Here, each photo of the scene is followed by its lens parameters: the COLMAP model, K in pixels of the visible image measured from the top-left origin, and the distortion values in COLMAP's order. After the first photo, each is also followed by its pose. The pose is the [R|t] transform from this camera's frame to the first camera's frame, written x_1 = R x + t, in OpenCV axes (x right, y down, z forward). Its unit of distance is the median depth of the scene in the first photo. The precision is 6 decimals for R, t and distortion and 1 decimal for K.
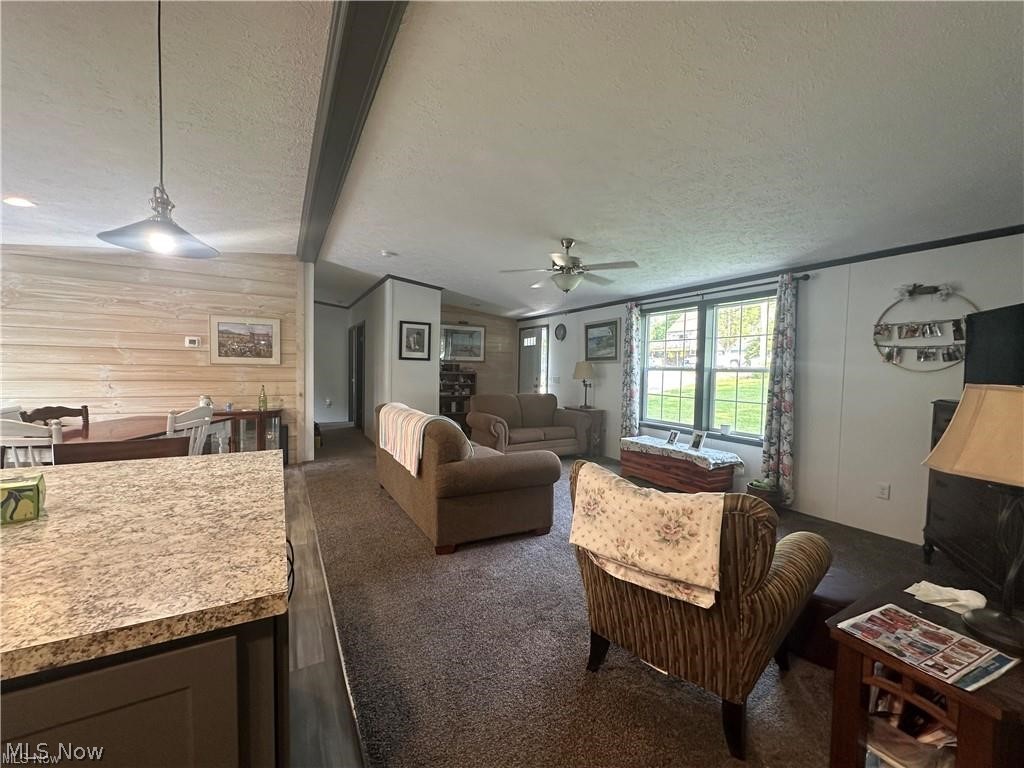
lens RADIAL K [[407.8, 0, 512.4], [0, 407.8, 385.4], [0, 0, 1]] dist [-0.005086, 0.000735]
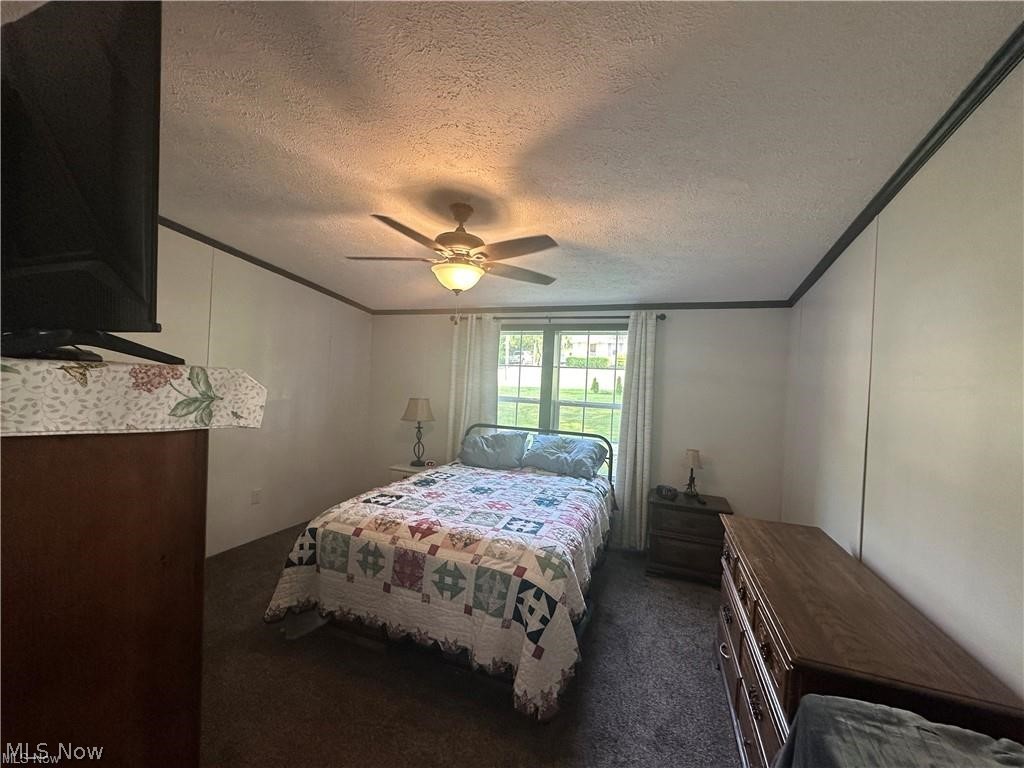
lens RADIAL K [[407.8, 0, 512.4], [0, 407.8, 385.4], [0, 0, 1]] dist [-0.005086, 0.000735]
pose [[0.766837, 0.012946, 0.641711, -0.155488], [-0.005650, 0.999894, -0.013421, -0.066147], [-0.641817, 0.006666, 0.766829, 0.384310]]
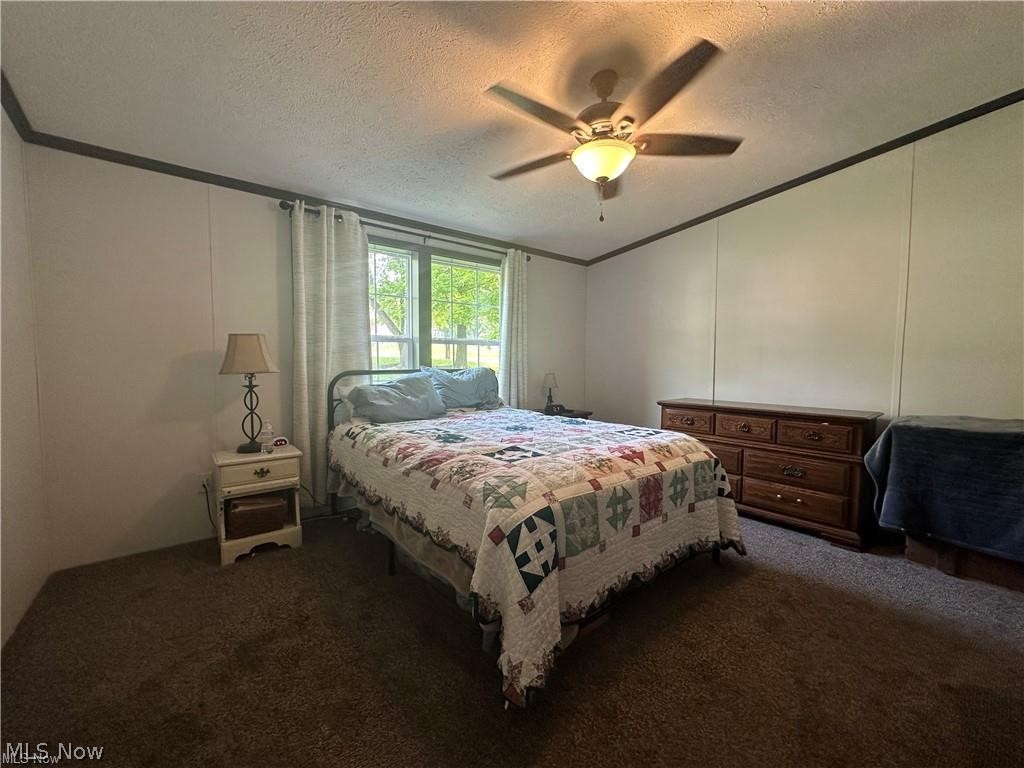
lens RADIAL K [[407.8, 0, 512.4], [0, 407.8, 385.4], [0, 0, 1]] dist [-0.005086, 0.000735]
pose [[-0.172095, -0.079081, 0.981901, -0.304499], [0.035478, 0.995628, 0.086404, -0.015500], [-0.984441, 0.049706, -0.168537, 0.987425]]
